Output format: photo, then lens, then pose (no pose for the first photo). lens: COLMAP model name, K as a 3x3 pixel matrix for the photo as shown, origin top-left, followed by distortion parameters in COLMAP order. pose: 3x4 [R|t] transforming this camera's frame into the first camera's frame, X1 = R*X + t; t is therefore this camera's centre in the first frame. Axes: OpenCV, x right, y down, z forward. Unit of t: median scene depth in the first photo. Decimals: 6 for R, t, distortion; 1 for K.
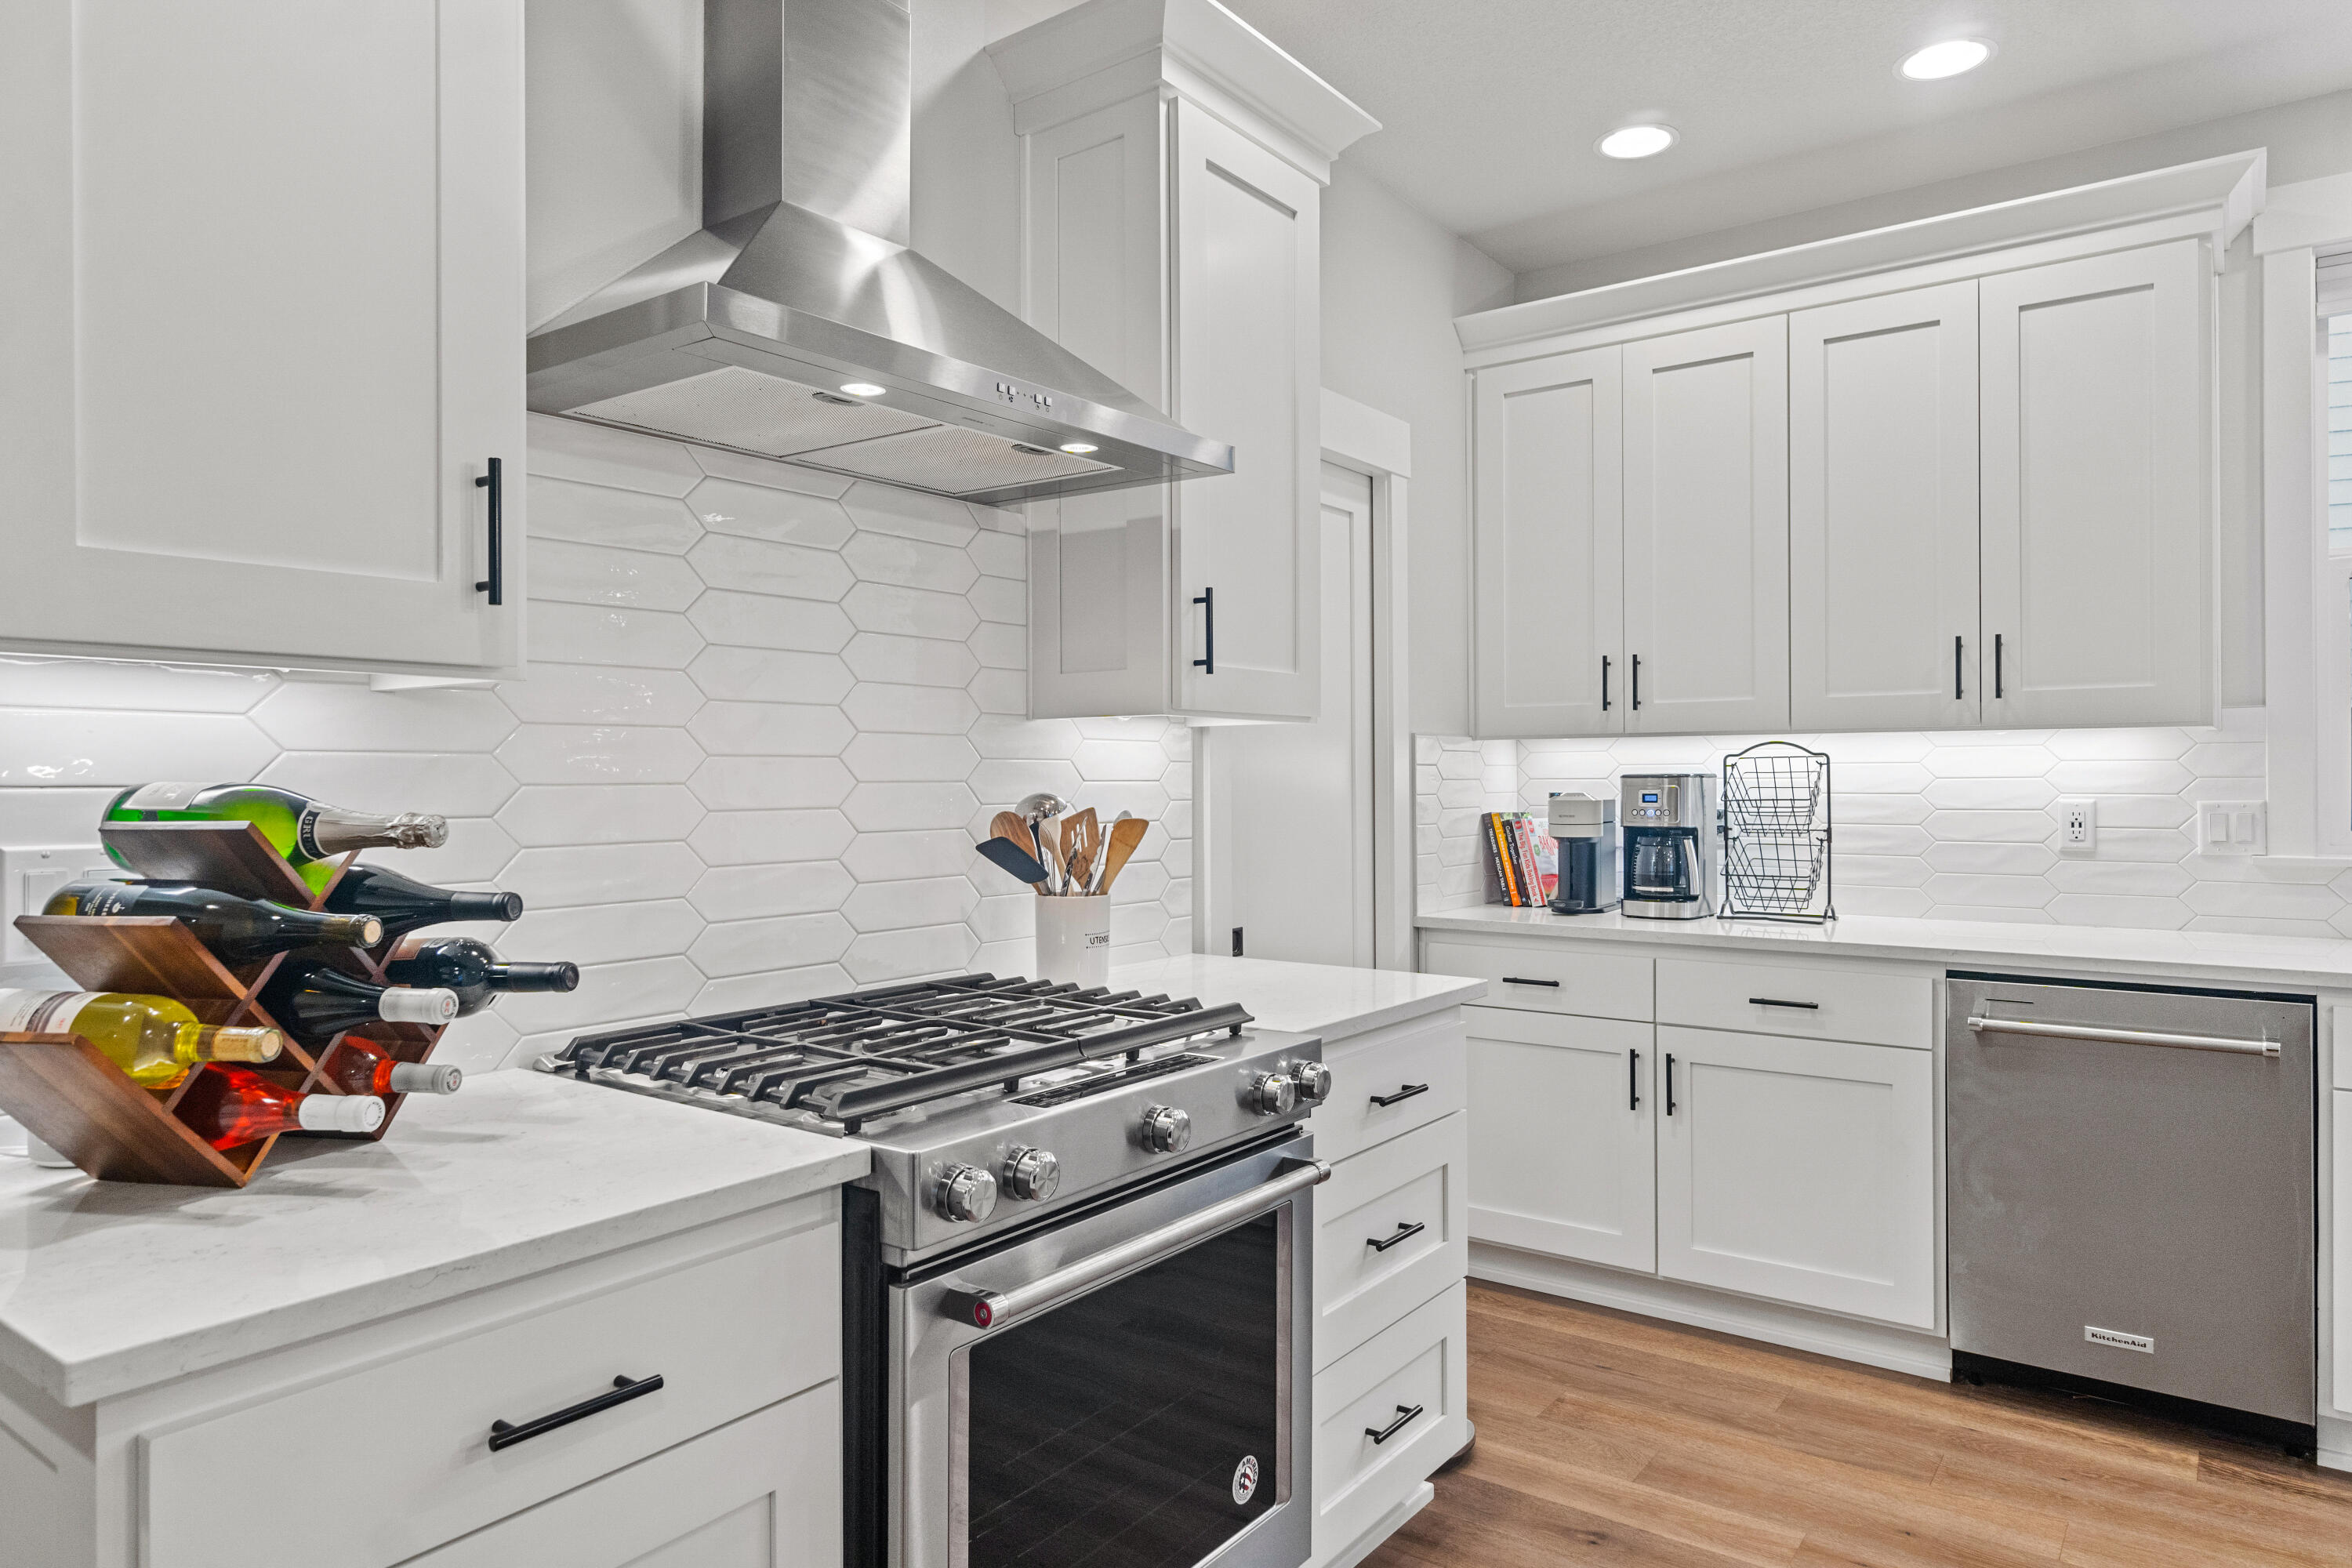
lens RADIAL K [[1451.9, 0, 1193.2], [0, 1451.9, 776.2], [0, 0, 1]] dist [0.006560, 0.000674]
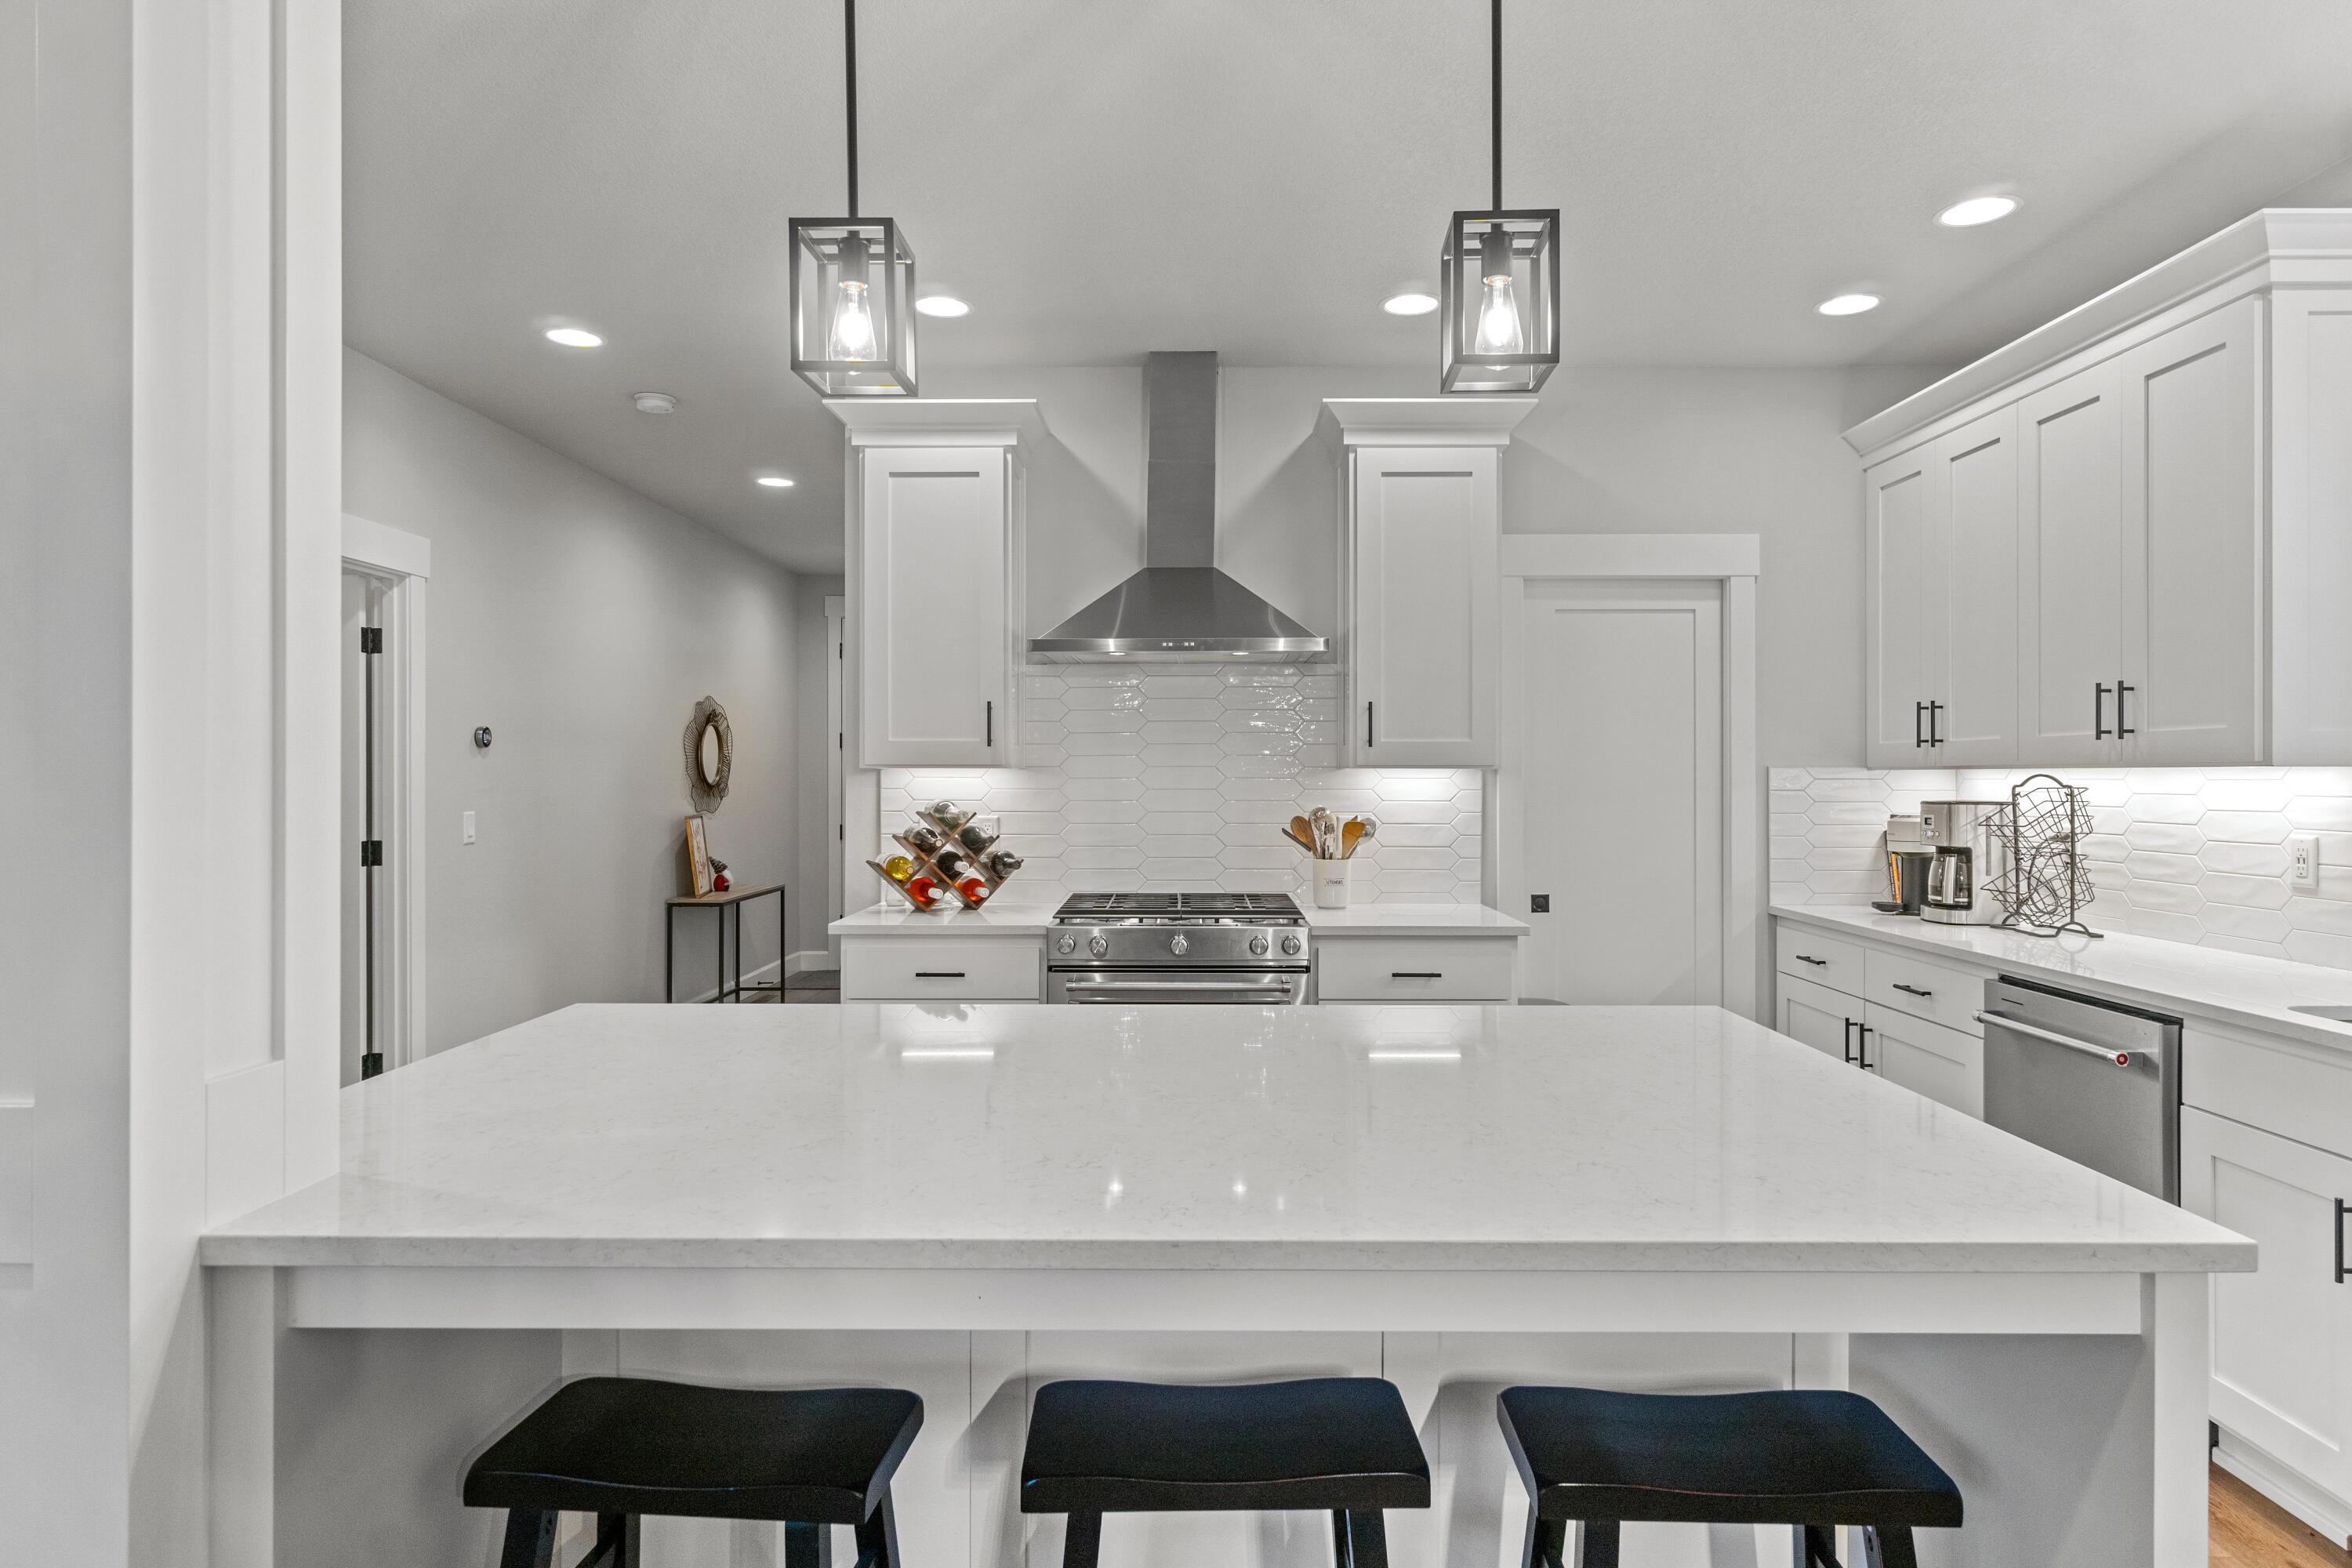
lens RADIAL K [[1313.3, 0, 1176.1], [0, 1313.3, 772.1], [0, 0, 1]] dist [0.003100, 0.000141]
pose [[0.578001, 0.001037, -0.816035, 1.035601], [-0.002953, 0.999995, -0.000821, -0.027947], [0.816030, 0.002884, 0.578002, -0.165437]]
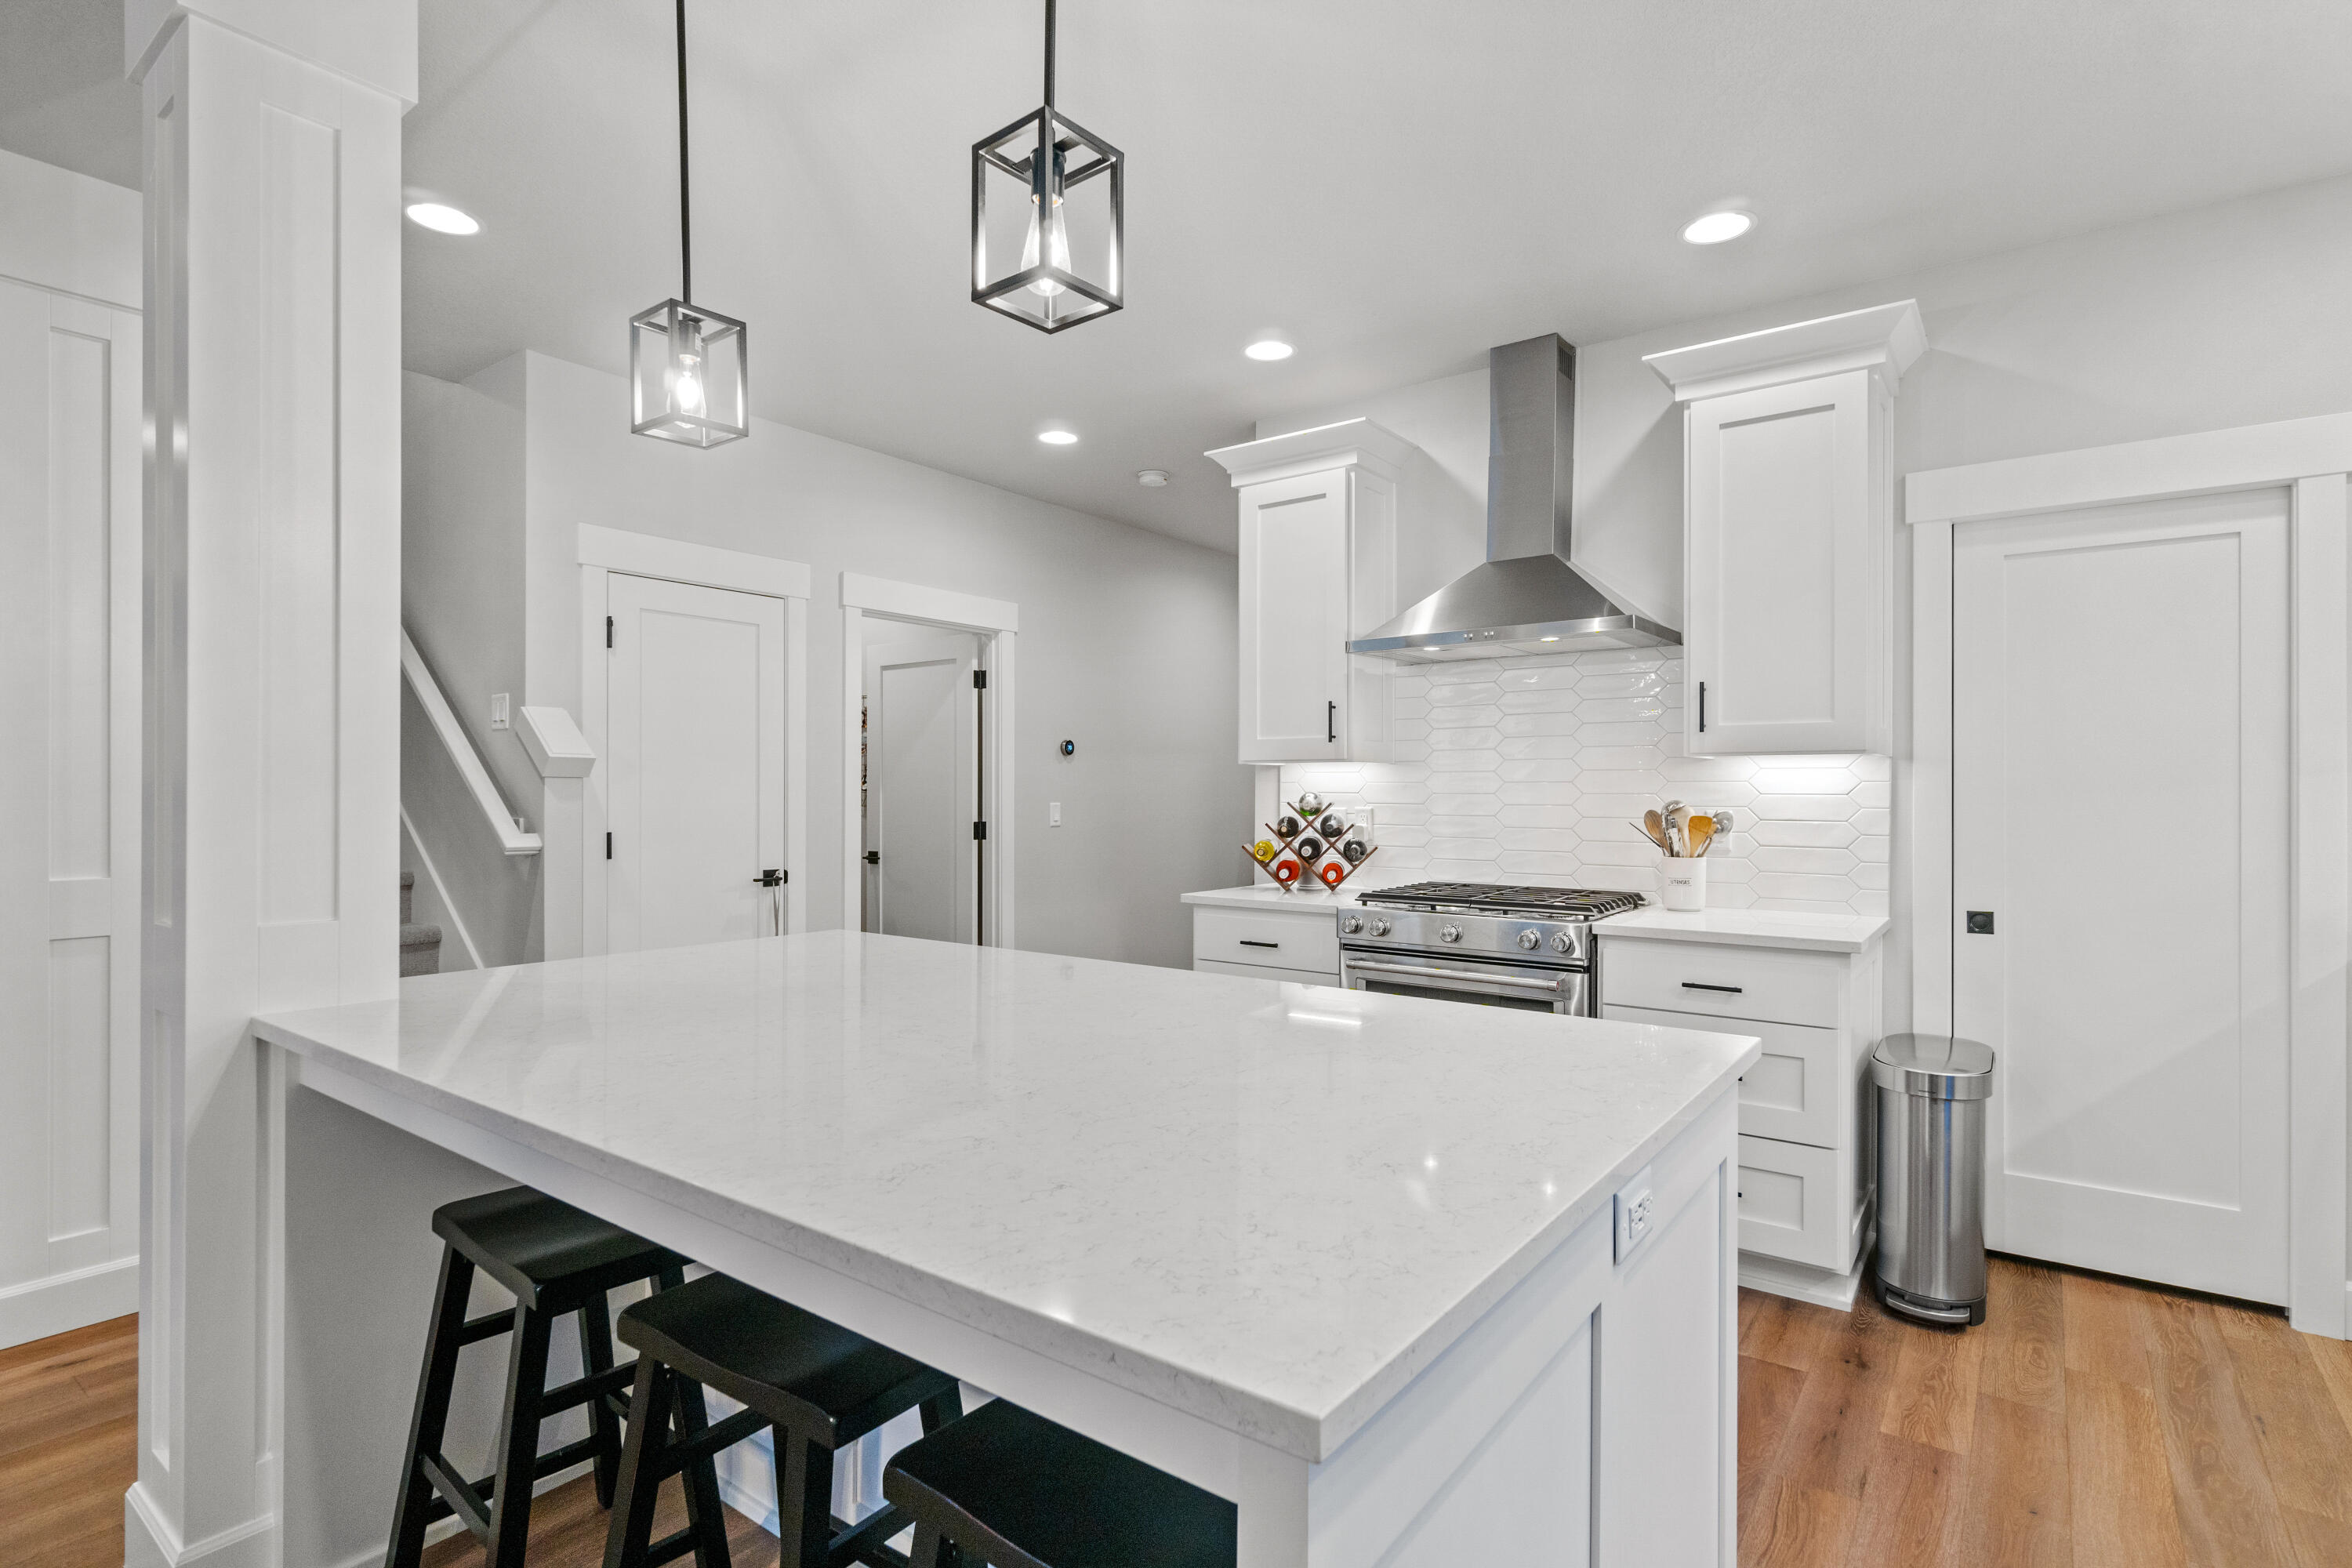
lens RADIAL K [[1145.6, 0, 1200.1], [0, 1145.6, 794.2], [0, 0, 1]] dist [0.005319, -0.000514]
pose [[-0.012244, 0.006125, -0.999906, 1.120949], [-0.001542, 0.999980, 0.006145, -0.003101], [0.999924, 0.001617, -0.012234, 0.346285]]
